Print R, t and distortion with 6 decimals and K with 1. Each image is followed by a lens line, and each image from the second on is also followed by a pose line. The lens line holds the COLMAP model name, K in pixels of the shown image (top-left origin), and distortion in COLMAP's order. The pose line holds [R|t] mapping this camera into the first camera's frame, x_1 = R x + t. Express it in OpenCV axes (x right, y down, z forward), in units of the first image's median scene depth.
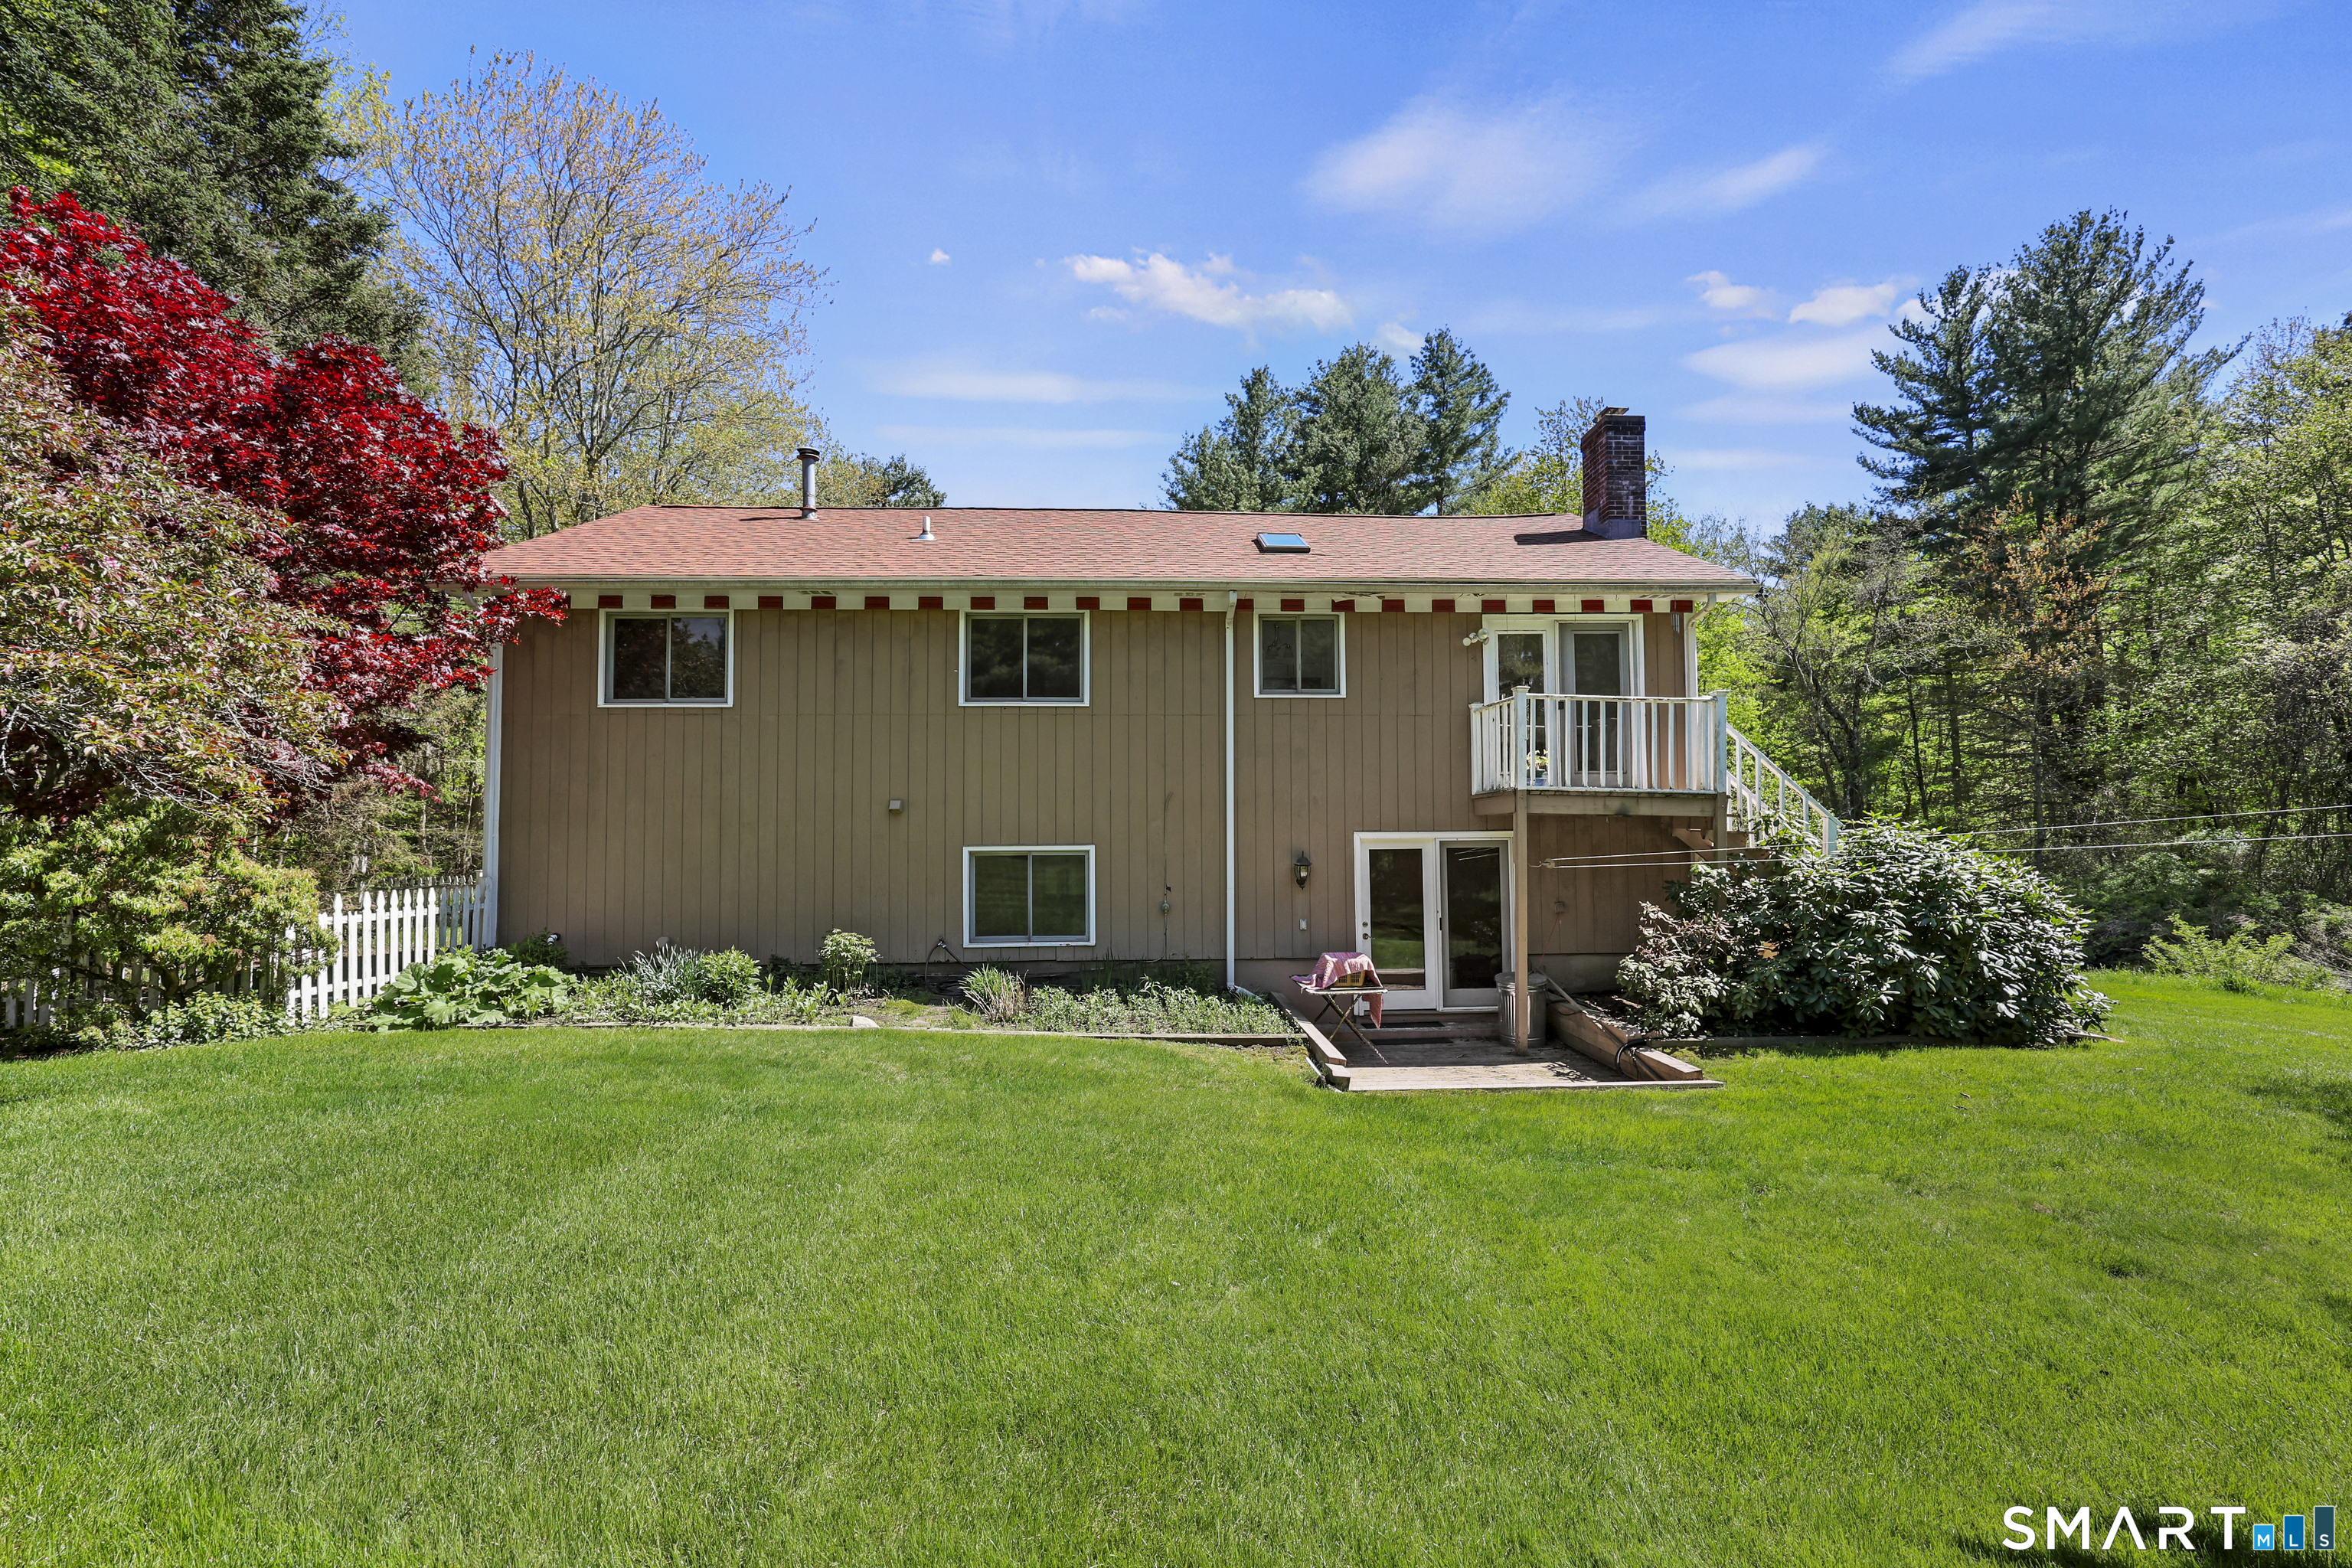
lens RADIAL K [[960.4, 0, 1185.8], [0, 960.4, 793.5], [0, 0, 1]] dist [-0.016963, 0.017020]
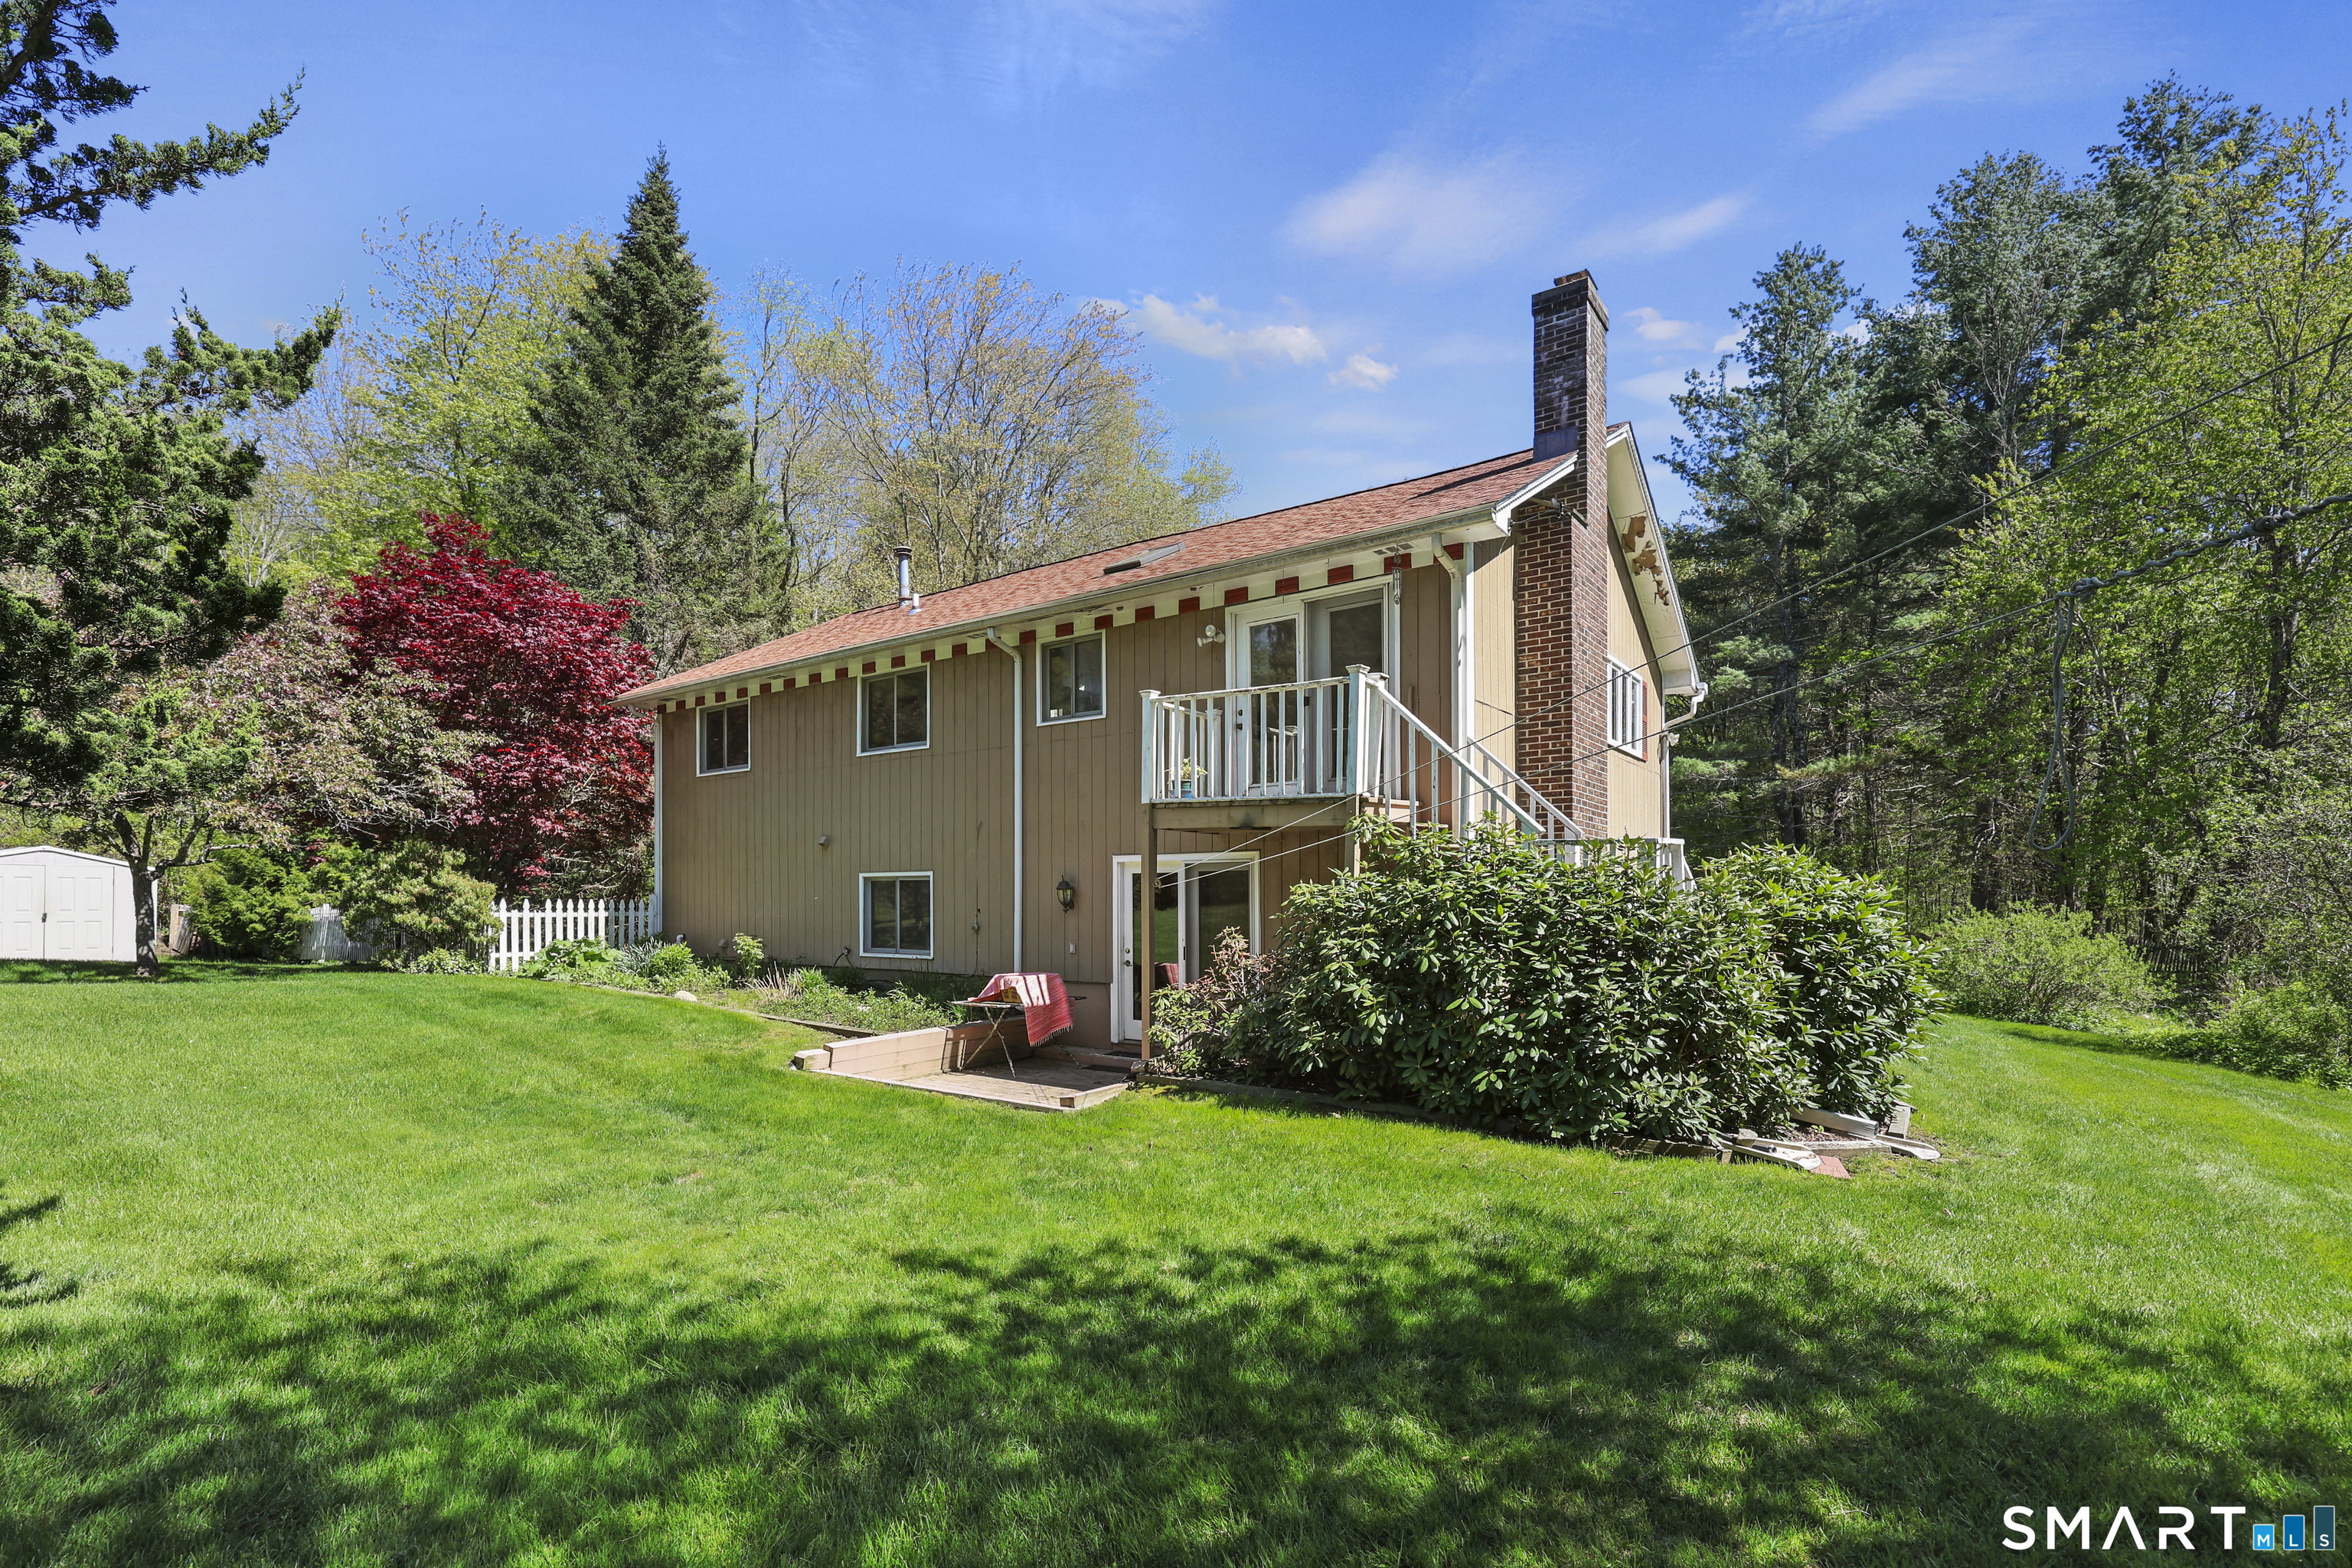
lens RADIAL K [[1043.0, 0, 1148.8], [0, 1043.0, 891.4], [0, 0, 1]] dist [-0.014328, -0.000538]
pose [[0.784095, 0.004898, -0.620622, 0.858676], [0.025992, 0.998832, 0.040722, 0.034372], [0.620097, -0.048061, 0.783052, 0.192372]]
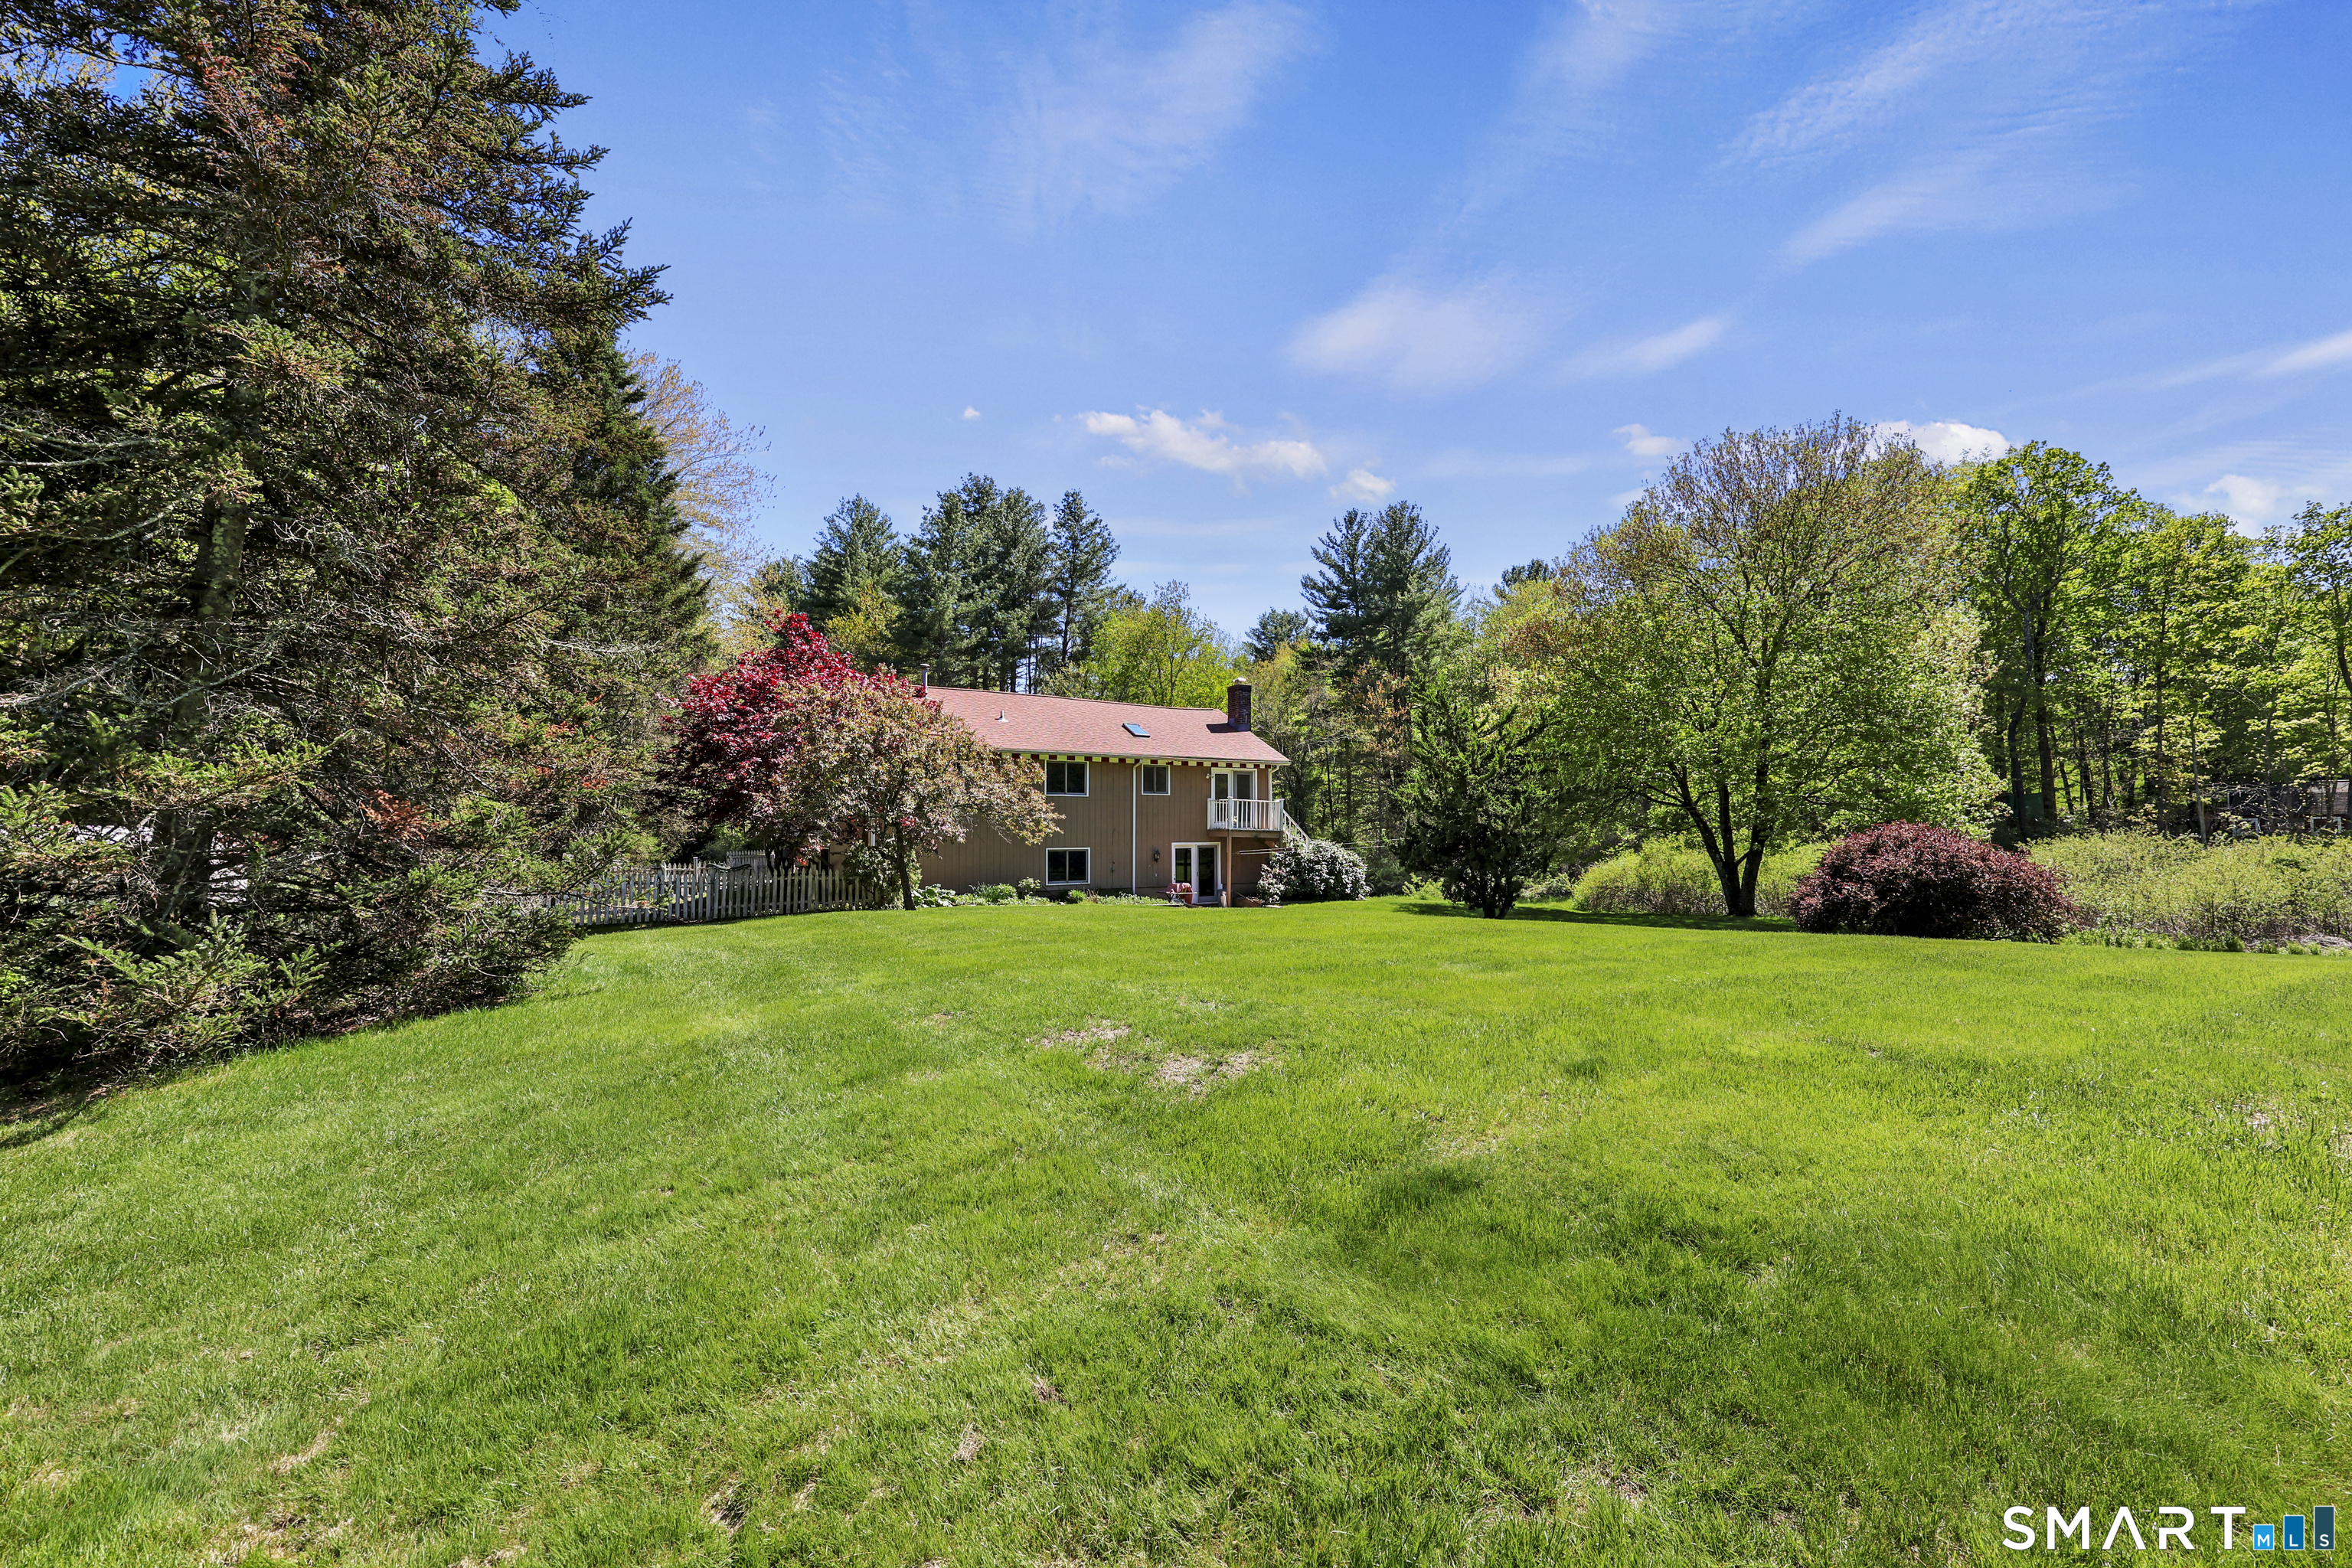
lens RADIAL K [[960.5, 0, 1170.7], [0, 960.5, 770.4], [0, 0, 1]] dist [0.000686, 0.000135]
pose [[0.881585, 0.034075, 0.470794, -1.189075], [-0.025220, 0.999367, -0.025108, -0.103047], [-0.471351, 0.010261, 0.881886, -1.538795]]
